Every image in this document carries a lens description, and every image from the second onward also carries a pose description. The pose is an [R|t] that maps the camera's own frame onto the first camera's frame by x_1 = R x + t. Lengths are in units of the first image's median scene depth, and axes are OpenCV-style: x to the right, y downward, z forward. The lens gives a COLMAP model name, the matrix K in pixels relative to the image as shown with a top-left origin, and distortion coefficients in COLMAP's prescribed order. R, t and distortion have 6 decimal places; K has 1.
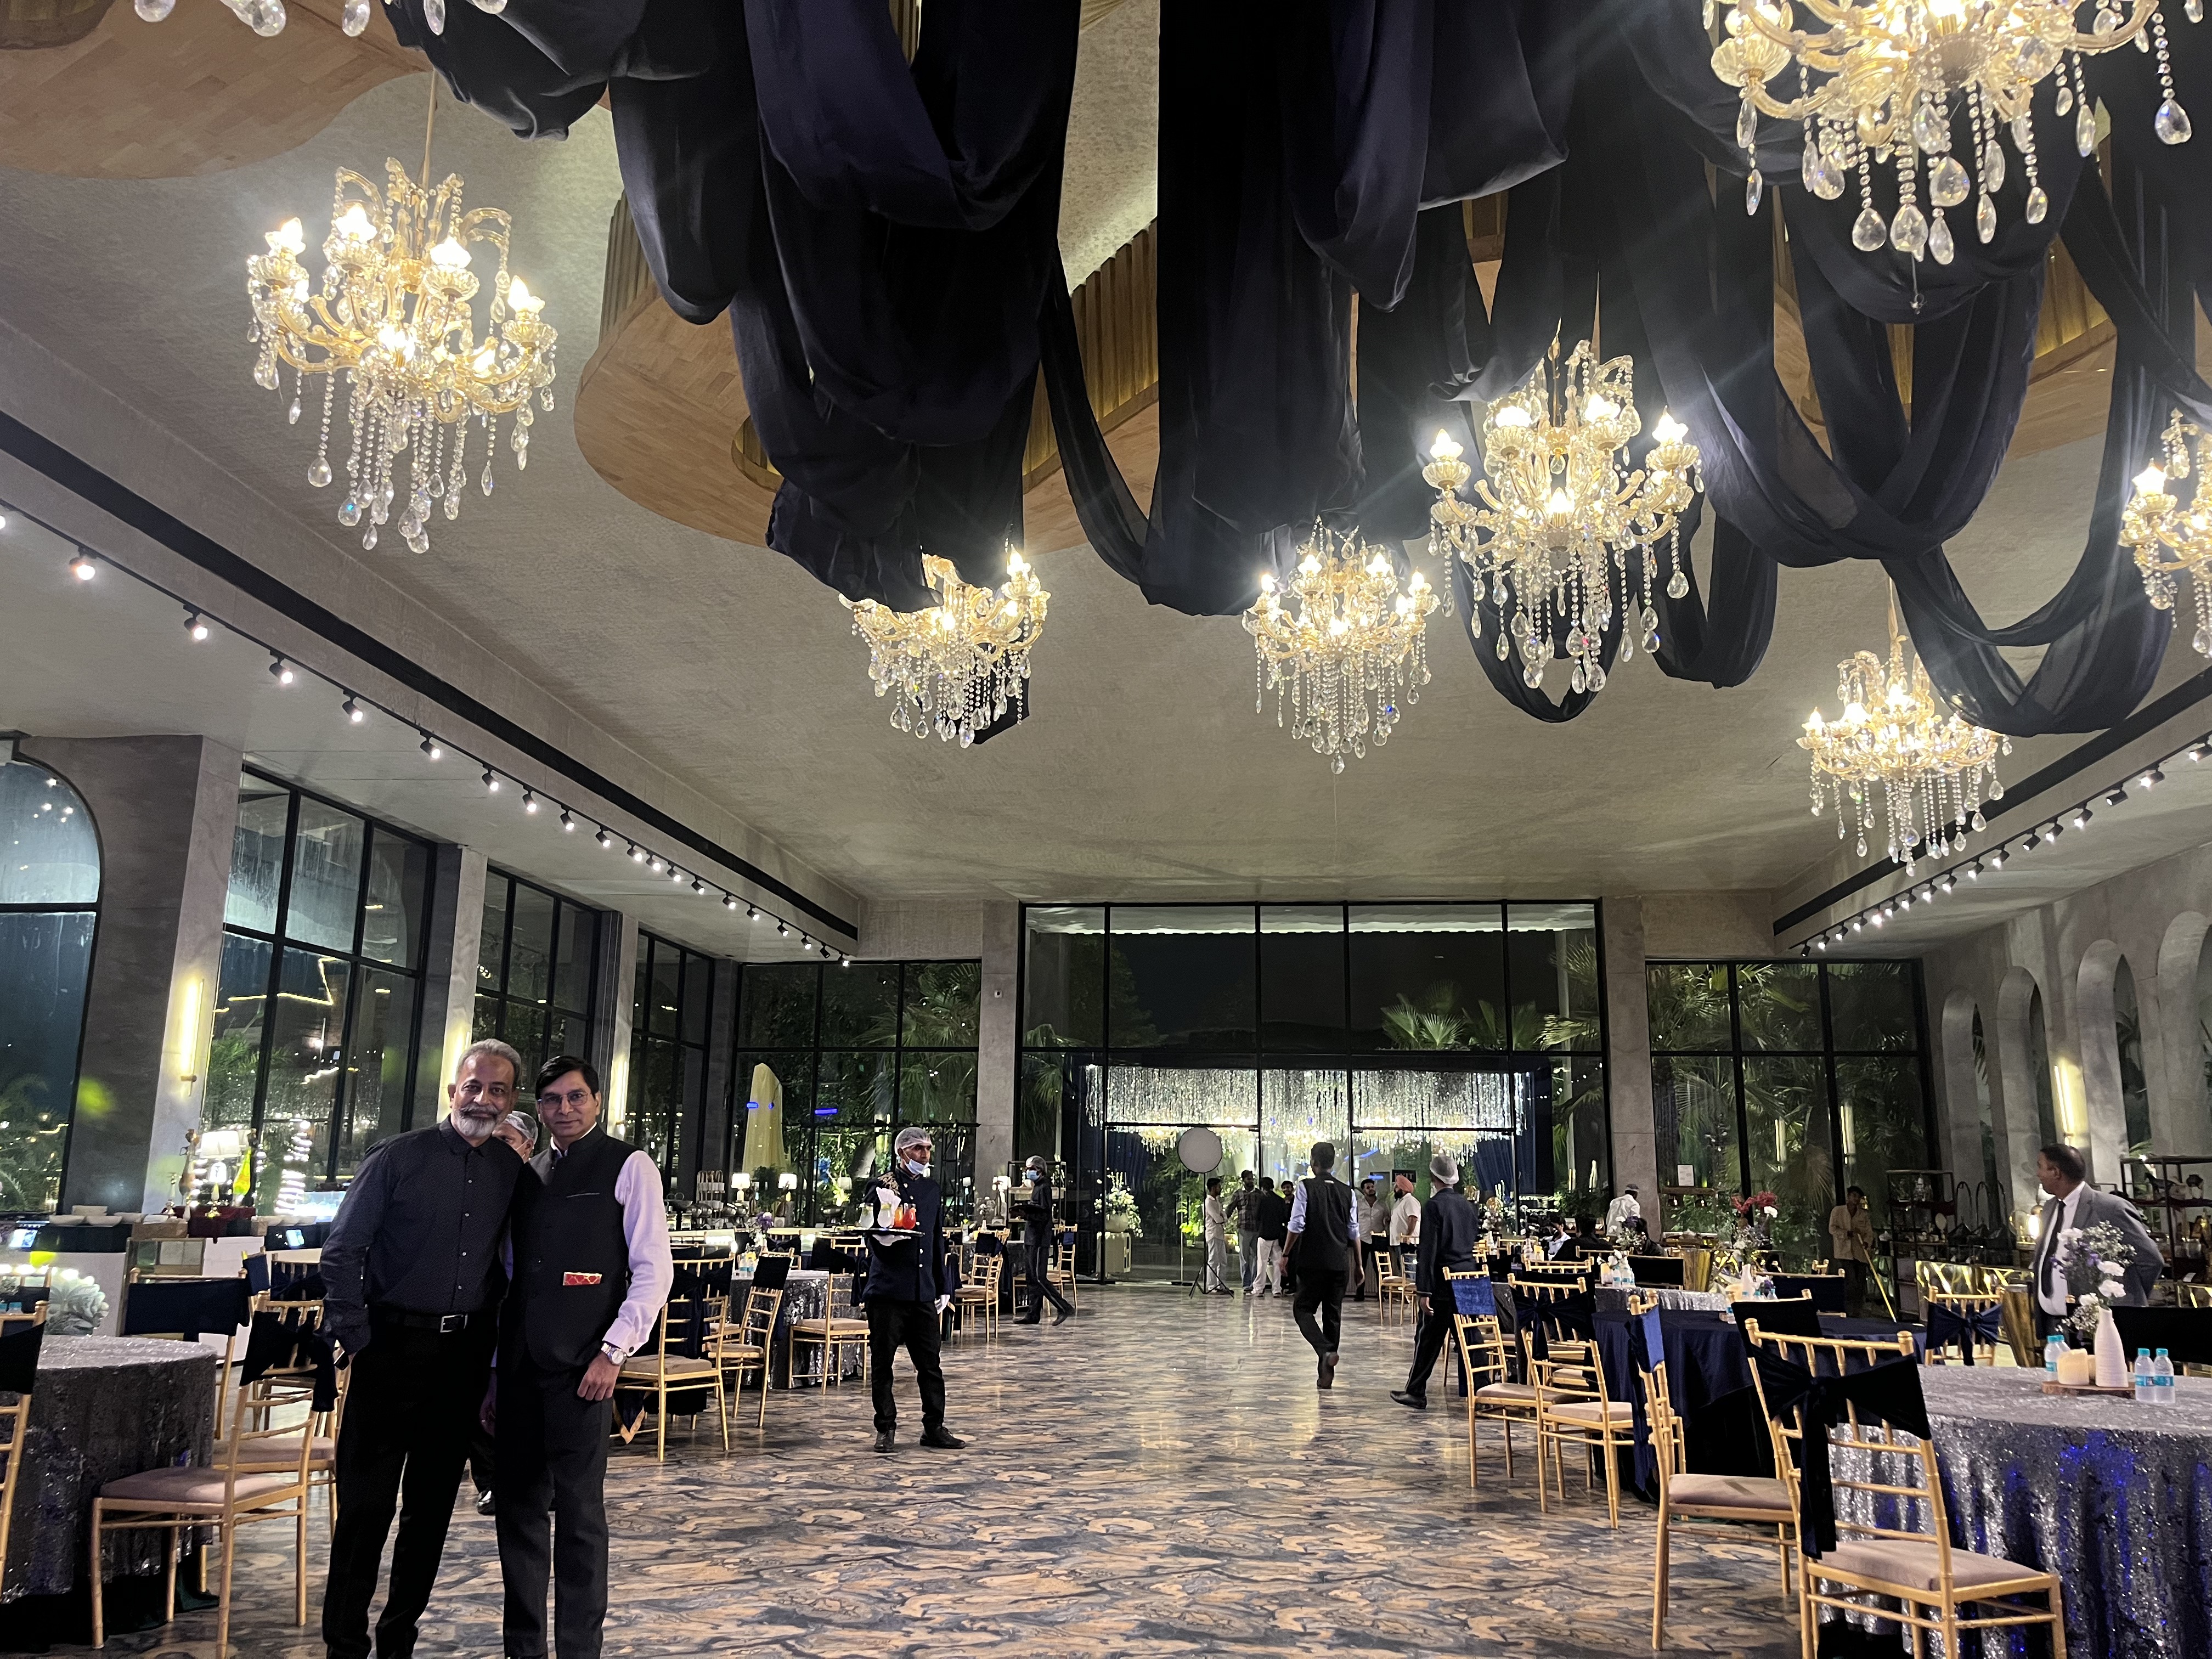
lens RADIAL K [[1665.4, 0, 1097.6], [0, 1665.4, 840.0], [0, 0, 1]] dist [0.055385, -0.060266]
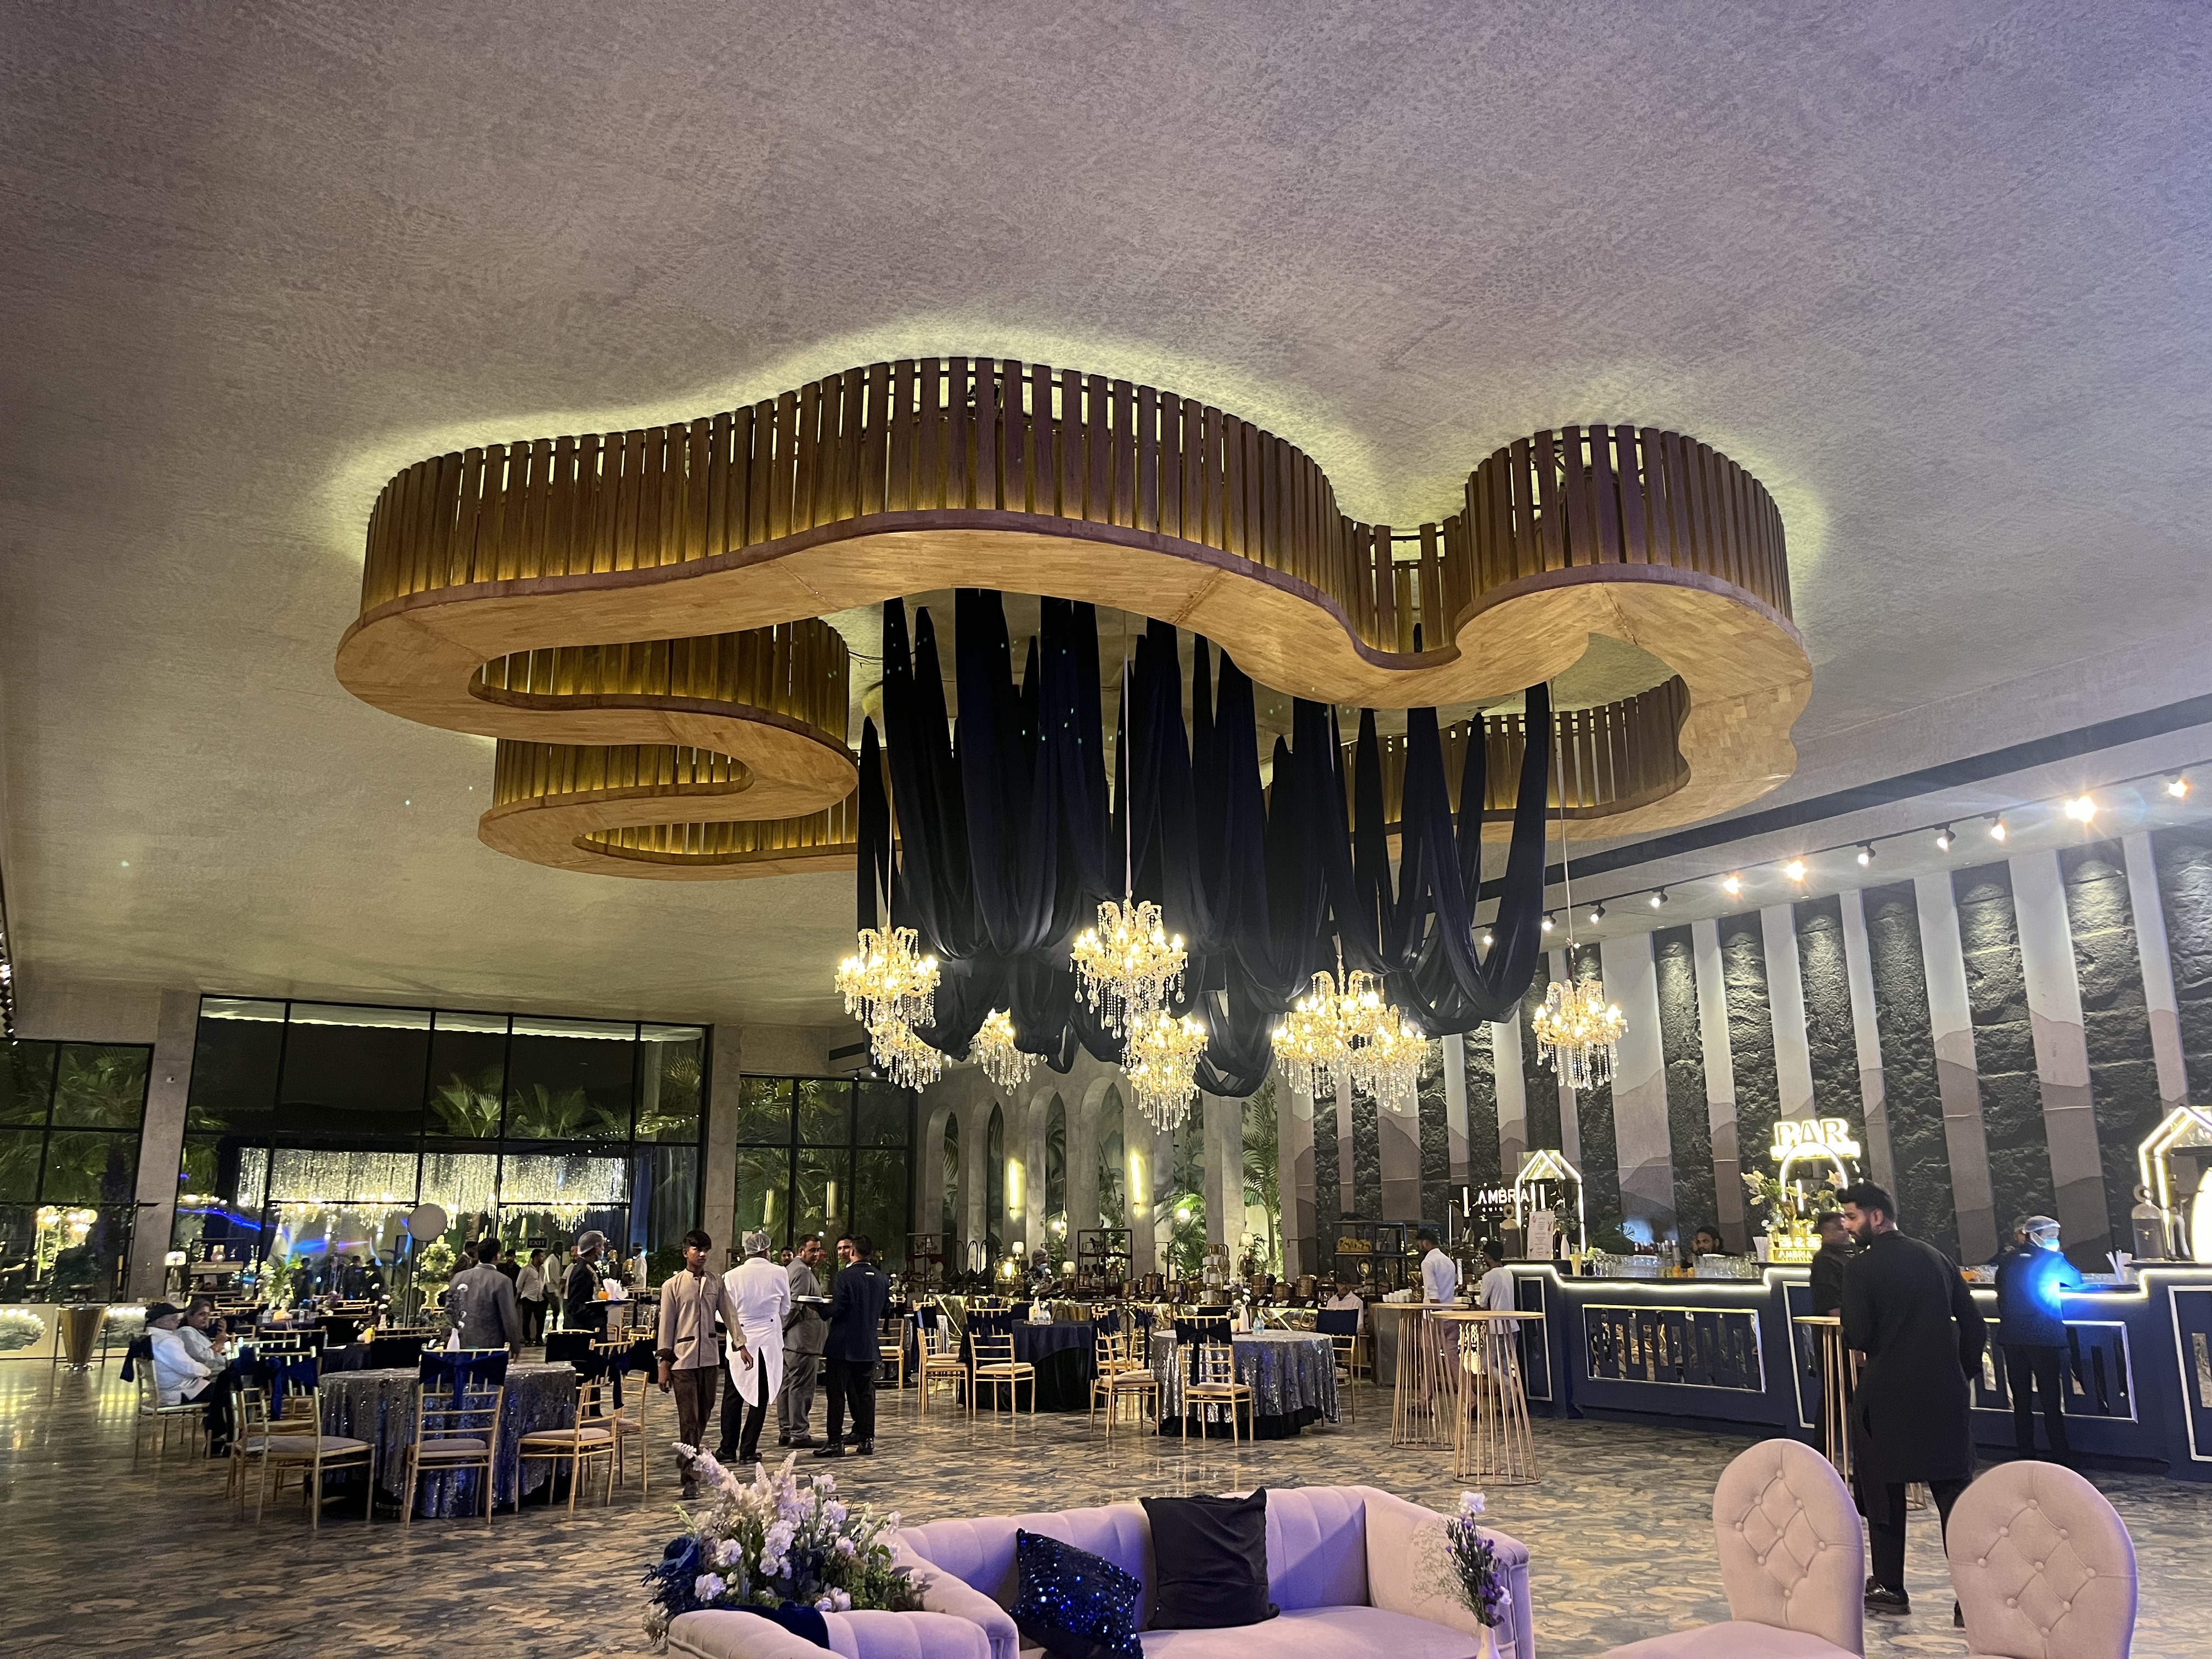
lens RADIAL K [[1665.4, 0, 1088.6], [0, 1665.4, 832.9], [0, 0, 1]] dist [0.055385, -0.060266]
pose [[0.784480, 0.132764, 0.605776, -0.290310], [-0.114329, 0.991034, -0.069143, -0.059077], [-0.609525, -0.015017, 0.792625, -0.221442]]
